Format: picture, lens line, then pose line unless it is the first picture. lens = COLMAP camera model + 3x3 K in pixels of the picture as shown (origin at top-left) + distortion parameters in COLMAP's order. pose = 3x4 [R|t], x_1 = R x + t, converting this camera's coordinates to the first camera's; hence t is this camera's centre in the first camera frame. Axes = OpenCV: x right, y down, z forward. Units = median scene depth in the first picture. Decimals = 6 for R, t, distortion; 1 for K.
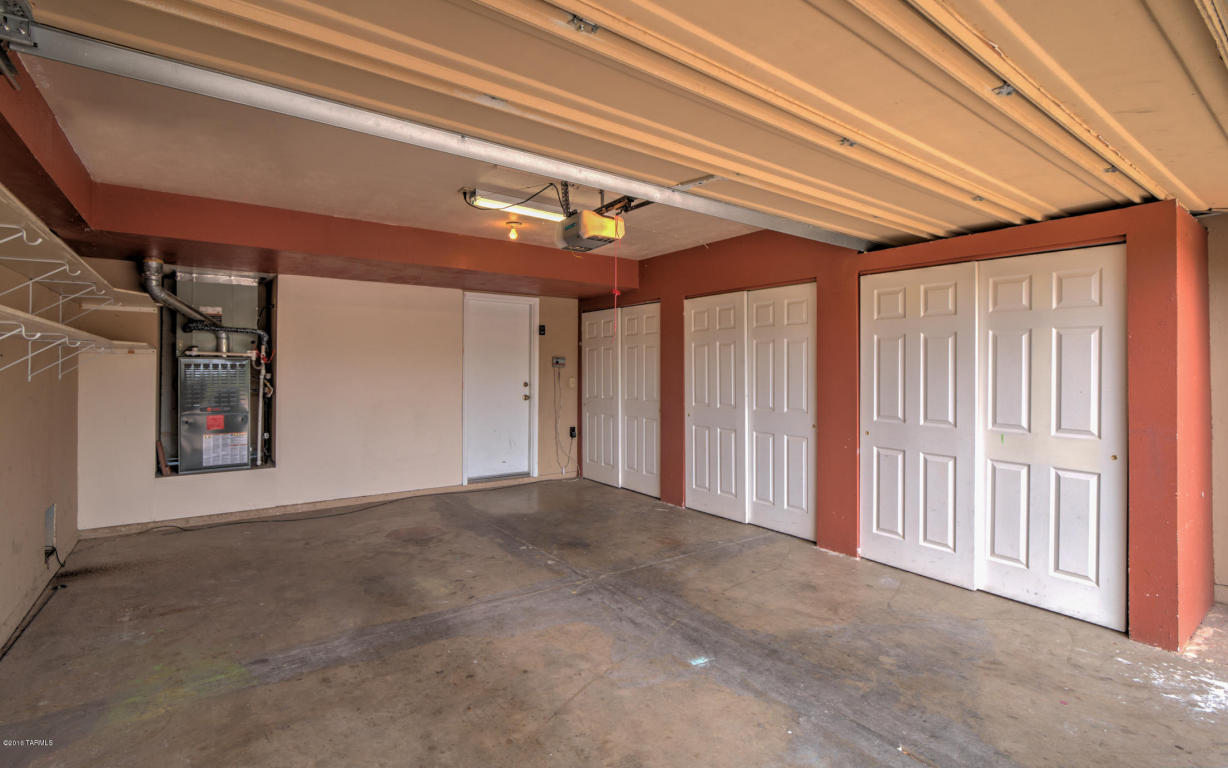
lens RADIAL K [[566.0, 0, 611.3], [0, 566.0, 382.0], [0, 0, 1]] dist [-0.006781, 0.000001]
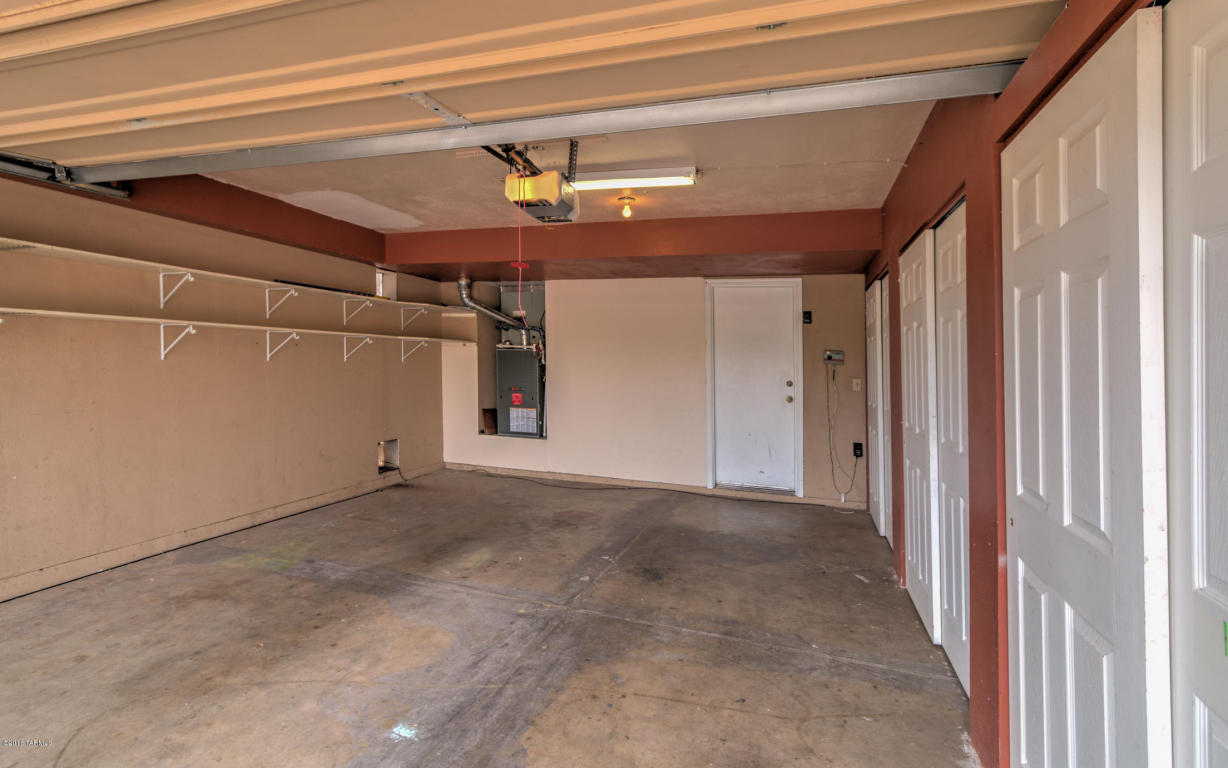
lens RADIAL K [[566.0, 0, 614.4], [0, 566.0, 373.3], [0, 0, 1]] dist [-0.006781, 0.000001]
pose [[0.590024, 0.030503, -0.806809, 0.691823], [-0.044394, 0.999000, 0.005304, -0.007168], [0.806164, 0.032688, 0.590788, 0.567277]]
